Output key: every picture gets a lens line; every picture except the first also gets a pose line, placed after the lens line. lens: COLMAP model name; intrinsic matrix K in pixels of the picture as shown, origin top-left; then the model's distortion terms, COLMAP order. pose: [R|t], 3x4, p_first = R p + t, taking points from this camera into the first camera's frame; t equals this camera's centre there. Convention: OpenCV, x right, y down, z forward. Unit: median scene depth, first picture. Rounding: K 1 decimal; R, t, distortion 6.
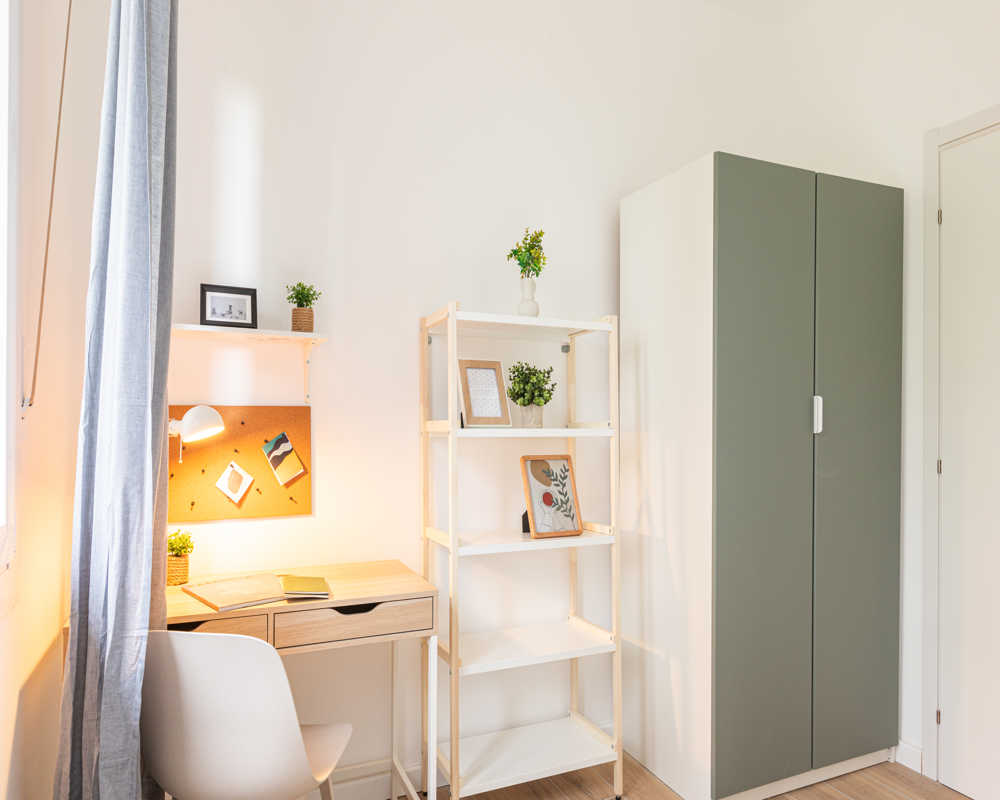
lens RADIAL K [[655.4, 0, 487.9], [0, 655.4, 416.5], [0, 0, 1]] dist [0.007109, -0.004568]
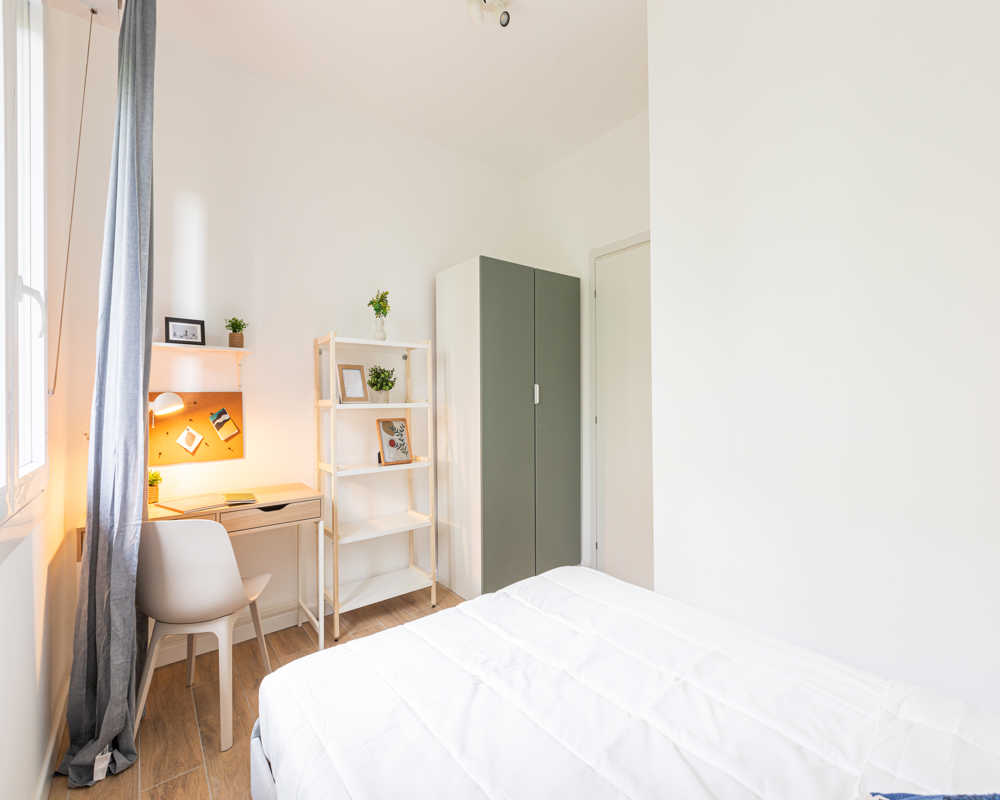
lens RADIAL K [[443.5, 0, 500.1], [0, 443.5, 394.1], [0, 0, 1]] dist [0.002163, -0.000698]
pose [[0.964659, -0.009981, 0.263312, 0.058951], [0.010828, 0.999940, -0.001762, -0.001504], [-0.263278, 0.004551, 0.964709, -0.235515]]
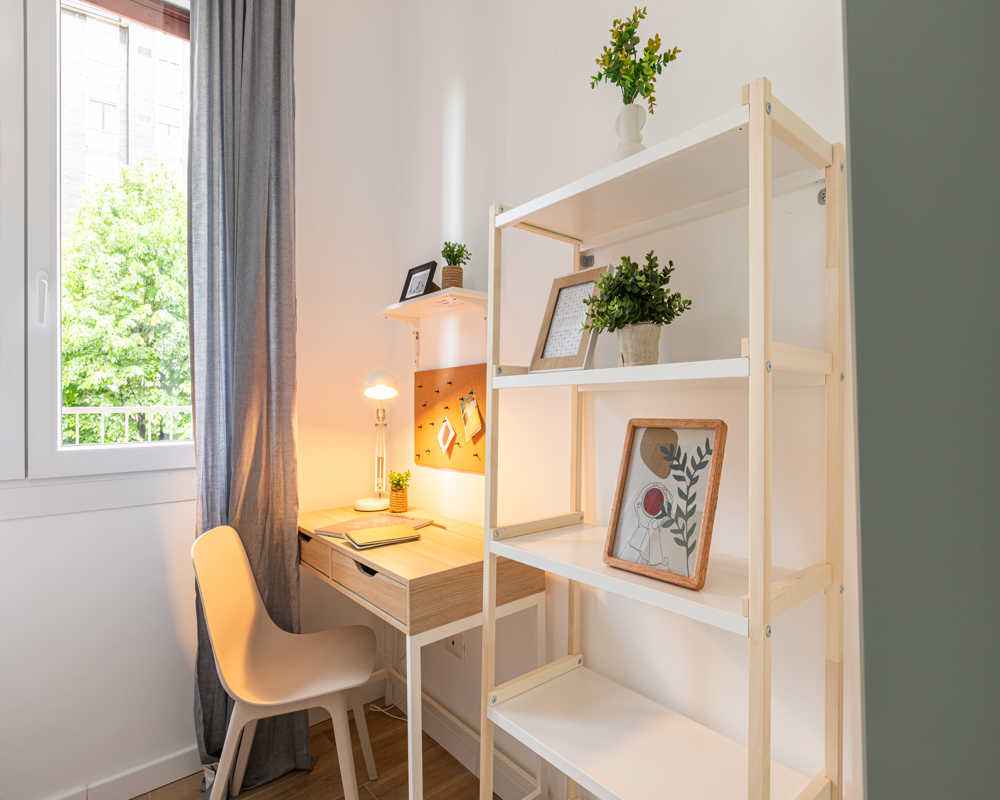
lens RADIAL K [[521.9, 0, 494.1], [0, 521.9, 397.7], [0, 0, 1]] dist [0.008182, 0.000673]
pose [[0.281562, -0.016351, -0.959404, 0.464918], [0.030015, 0.999516, -0.008226, 0.041874], [0.959073, -0.026481, 0.281917, 0.763882]]
